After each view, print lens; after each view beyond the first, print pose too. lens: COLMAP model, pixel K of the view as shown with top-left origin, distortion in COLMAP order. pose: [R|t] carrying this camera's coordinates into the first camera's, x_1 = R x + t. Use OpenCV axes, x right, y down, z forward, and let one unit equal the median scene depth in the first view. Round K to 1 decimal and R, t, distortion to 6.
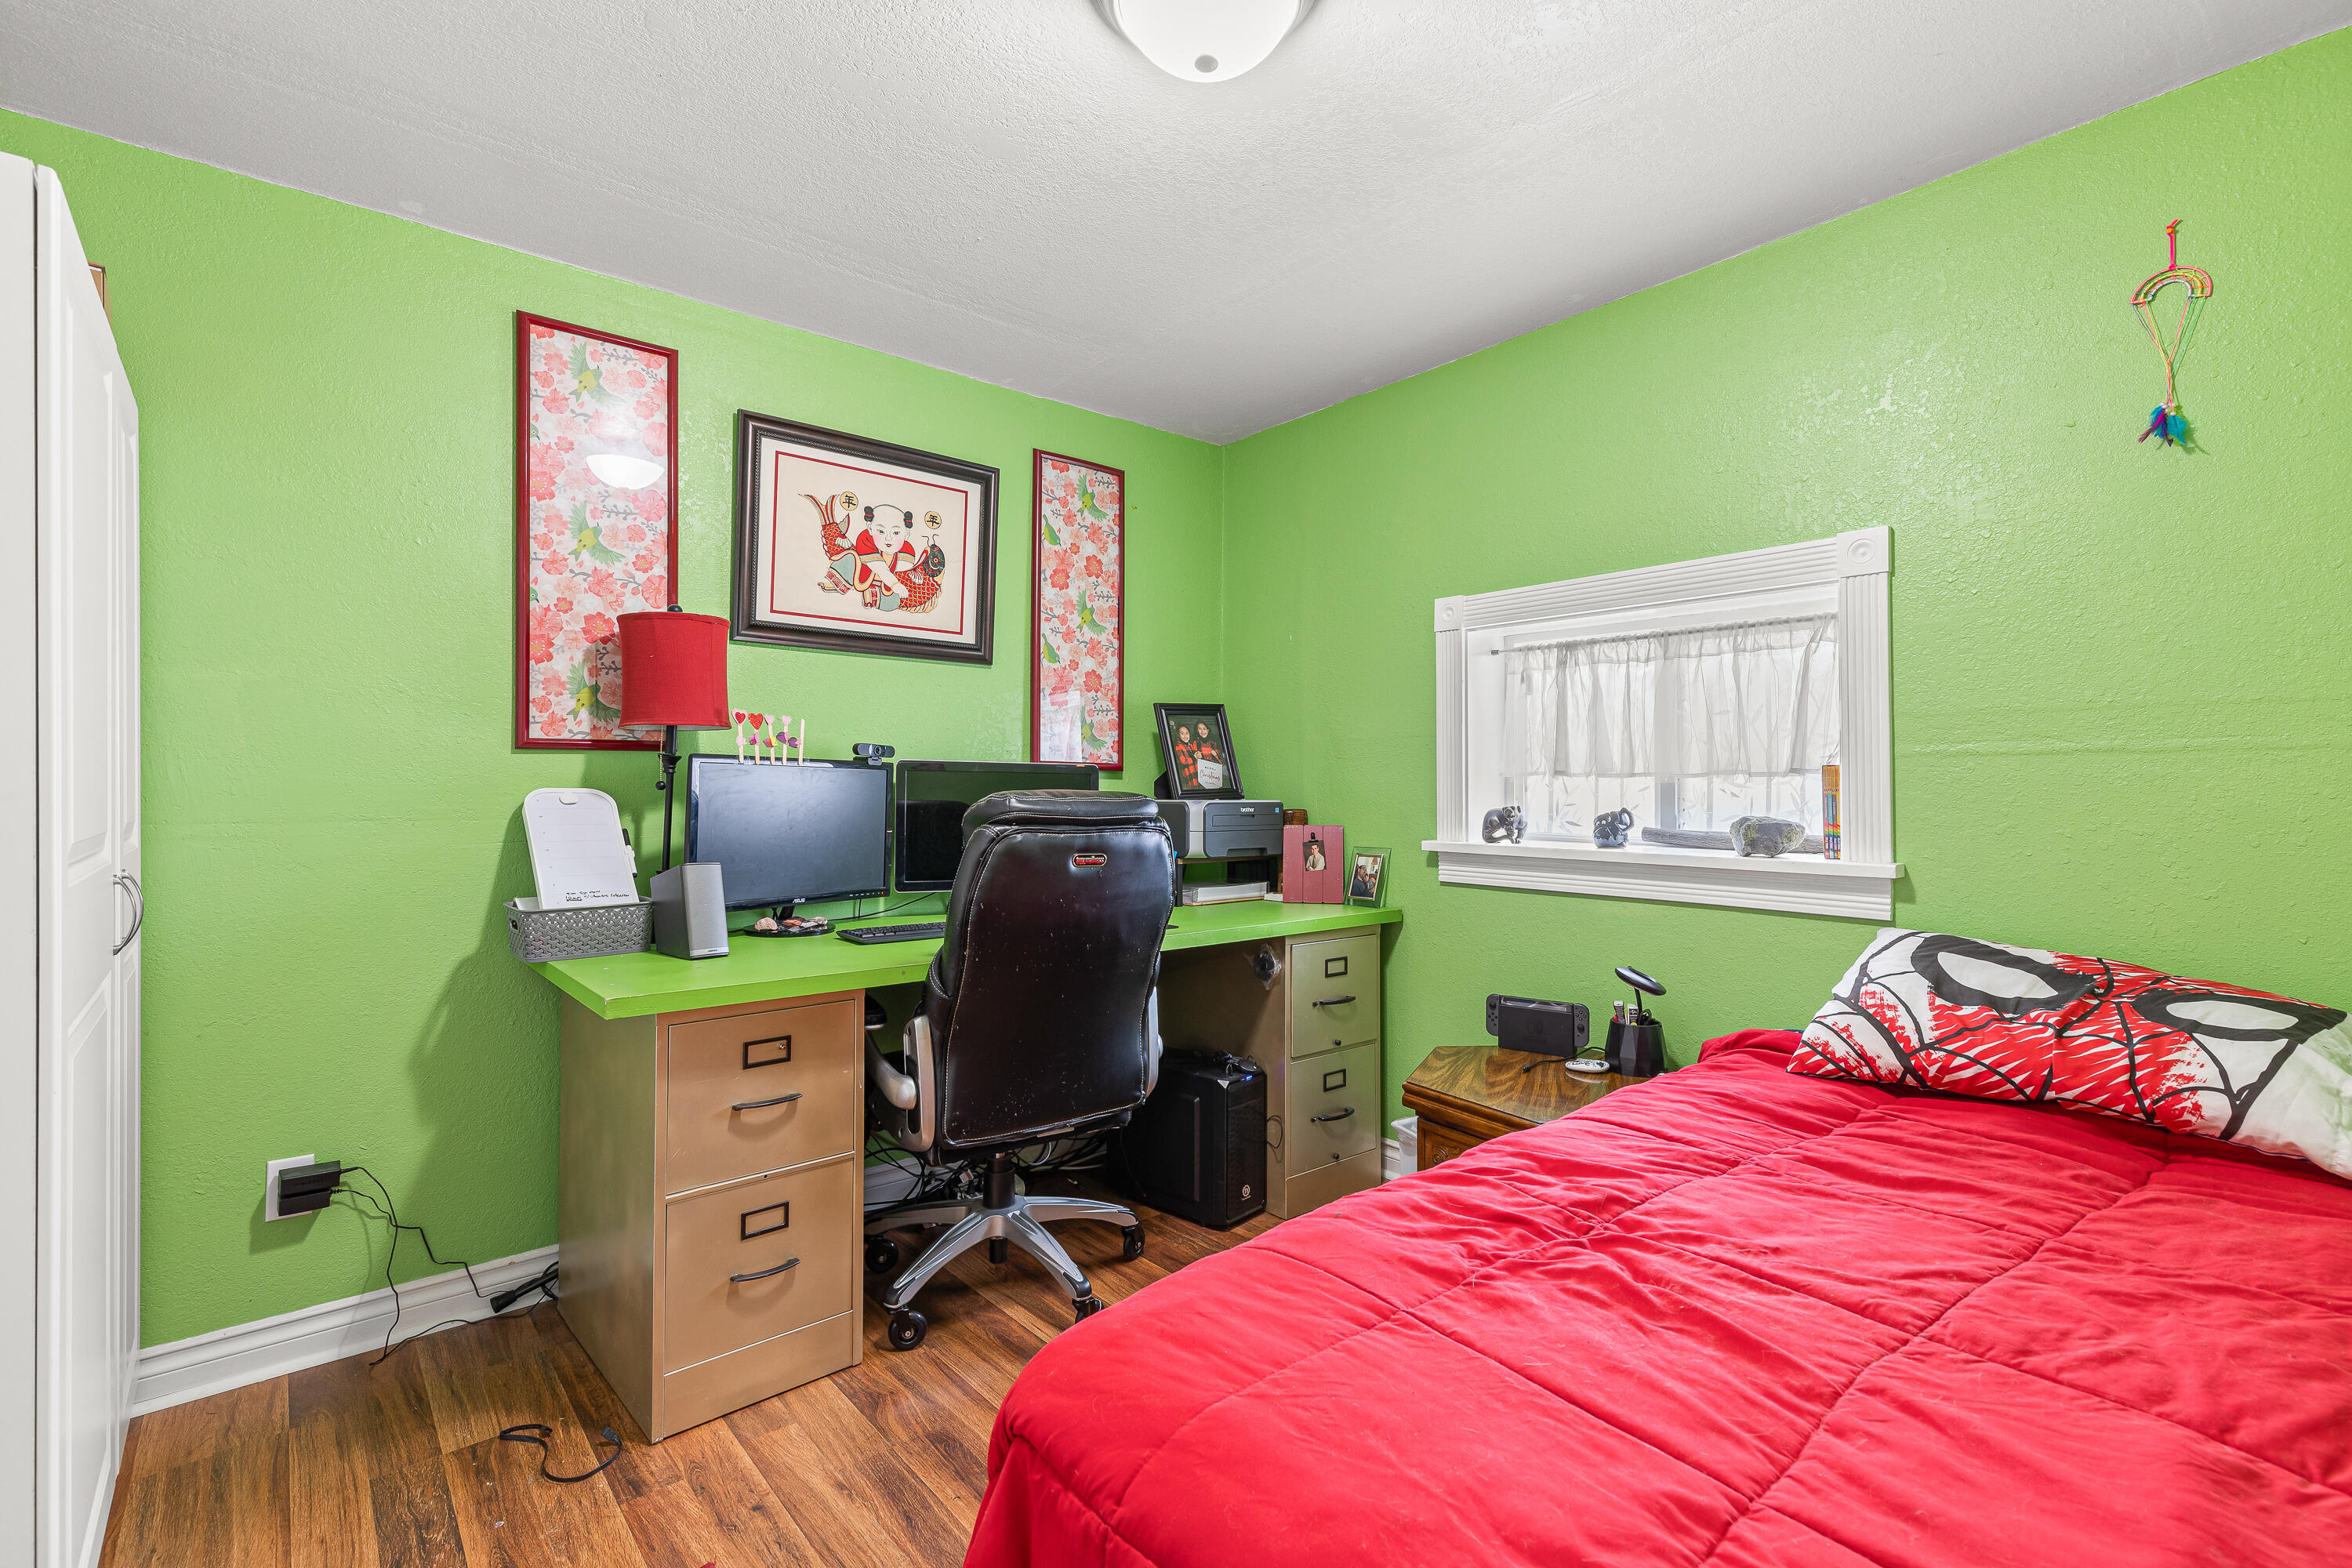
lens RADIAL K [[1076.2, 0, 1212.2], [0, 1076.2, 795.4], [0, 0, 1]] dist [0.009624, -0.002772]
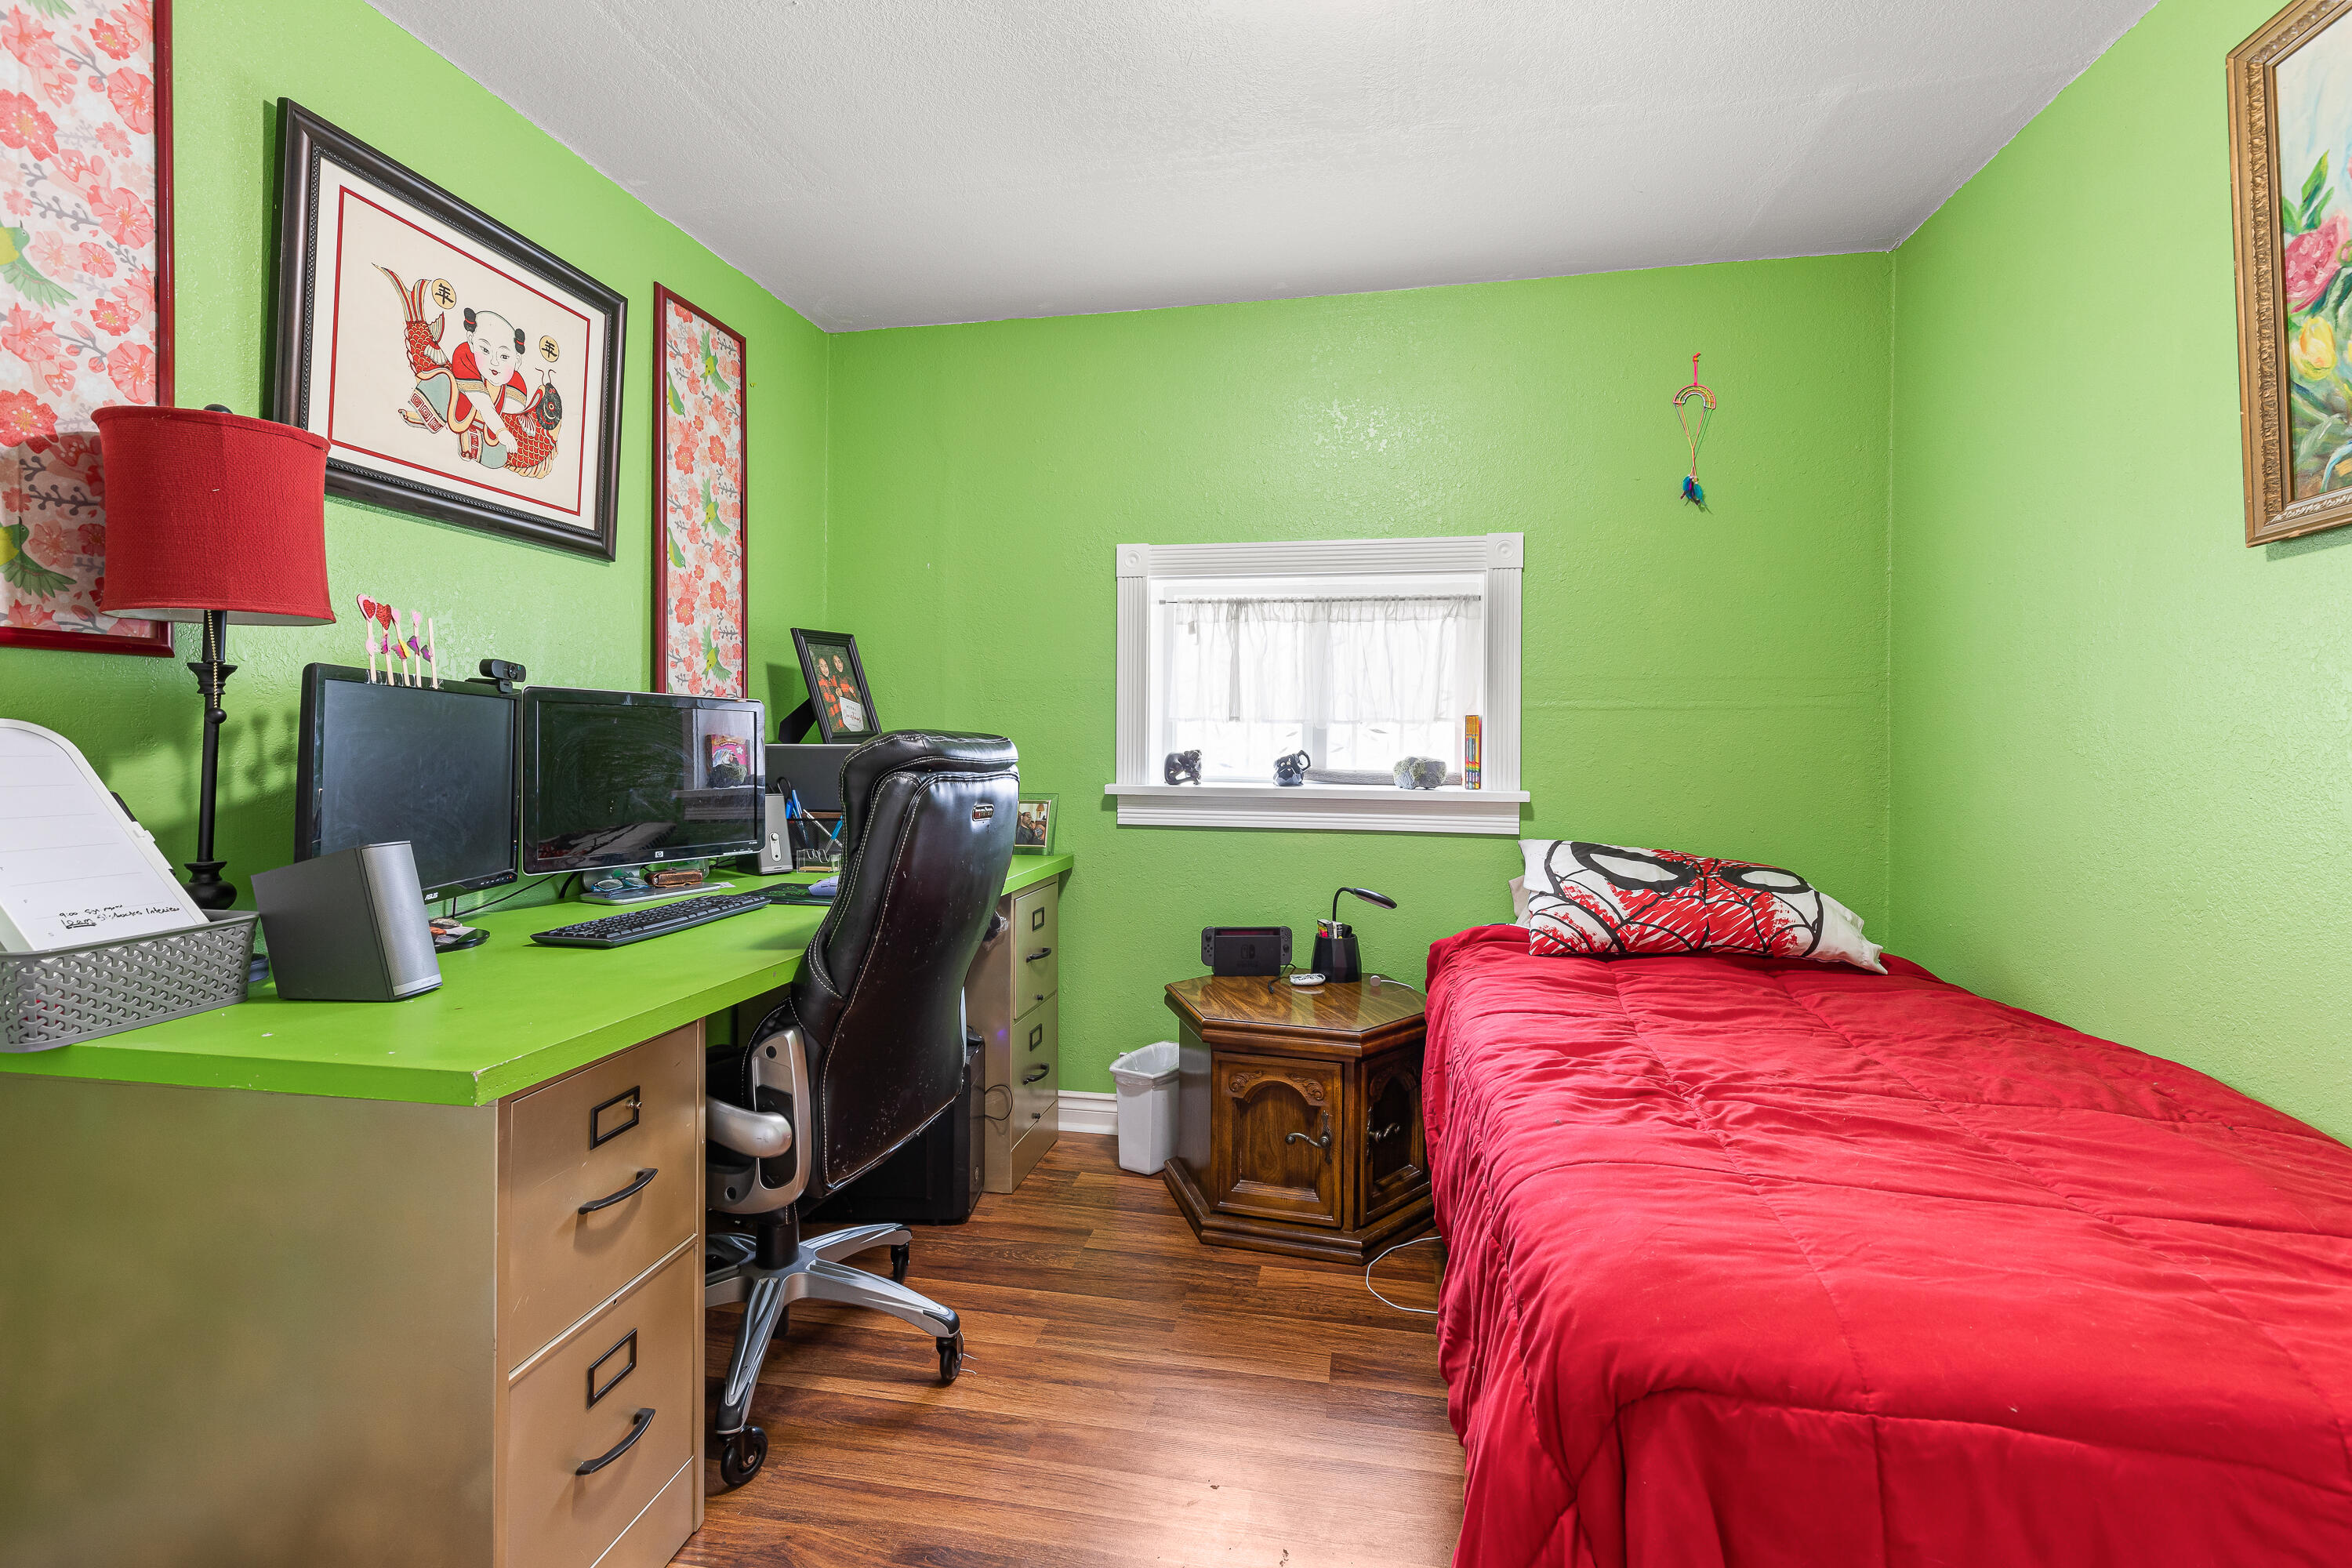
lens RADIAL K [[1076.2, 0, 1174.1], [0, 1076.2, 763.2], [0, 0, 1]] dist [0.009624, -0.002772]
pose [[0.777964, -0.010626, 0.628220, -0.454406], [-0.000229, 0.999852, 0.017196, 0.005922], [-0.628309, -0.013522, 0.777846, 0.214494]]
